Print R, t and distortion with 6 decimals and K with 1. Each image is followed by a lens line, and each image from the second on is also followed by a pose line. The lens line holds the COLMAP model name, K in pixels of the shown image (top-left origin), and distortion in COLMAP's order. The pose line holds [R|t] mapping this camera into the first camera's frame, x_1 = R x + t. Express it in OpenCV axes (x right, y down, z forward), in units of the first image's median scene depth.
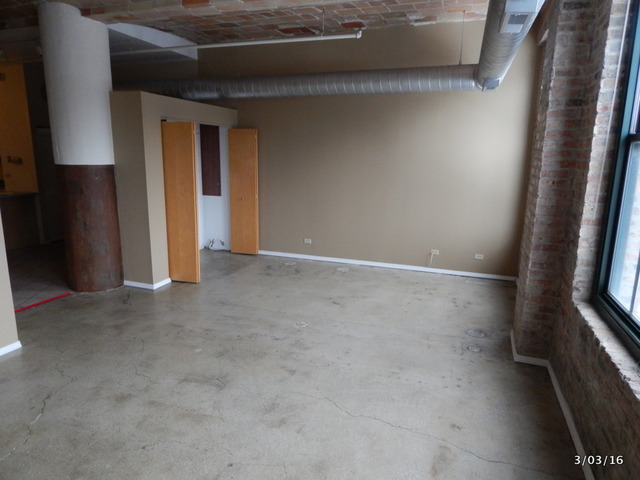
lens RADIAL K [[424.9, 0, 321.4], [0, 424.9, 239.6], [0, 0, 1]] dist [0.009474, -0.003035]
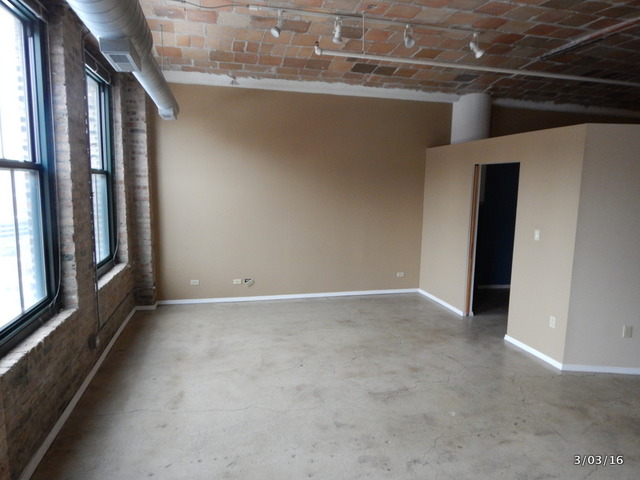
lens RADIAL K [[424.9, 0, 321.4], [0, 424.9, 239.6], [0, 0, 1]] dist [0.009474, -0.003035]
pose [[-0.841042, 0.039473, -0.539527, 0.453559], [-0.142278, 0.946082, 0.291008, -0.338044], [0.521924, 0.321513, -0.790079, 1.609287]]
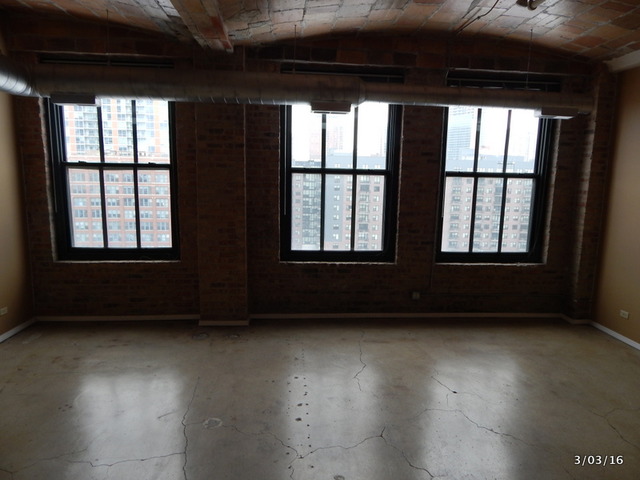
lens RADIAL K [[424.9, 0, 321.4], [0, 424.9, 239.6], [0, 0, 1]] dist [0.009474, -0.003035]
pose [[-0.397959, -0.168000, 0.901889, -0.944747], [0.162177, 0.954723, 0.249403, -0.325900], [-0.902955, 0.245518, -0.352695, 1.317178]]
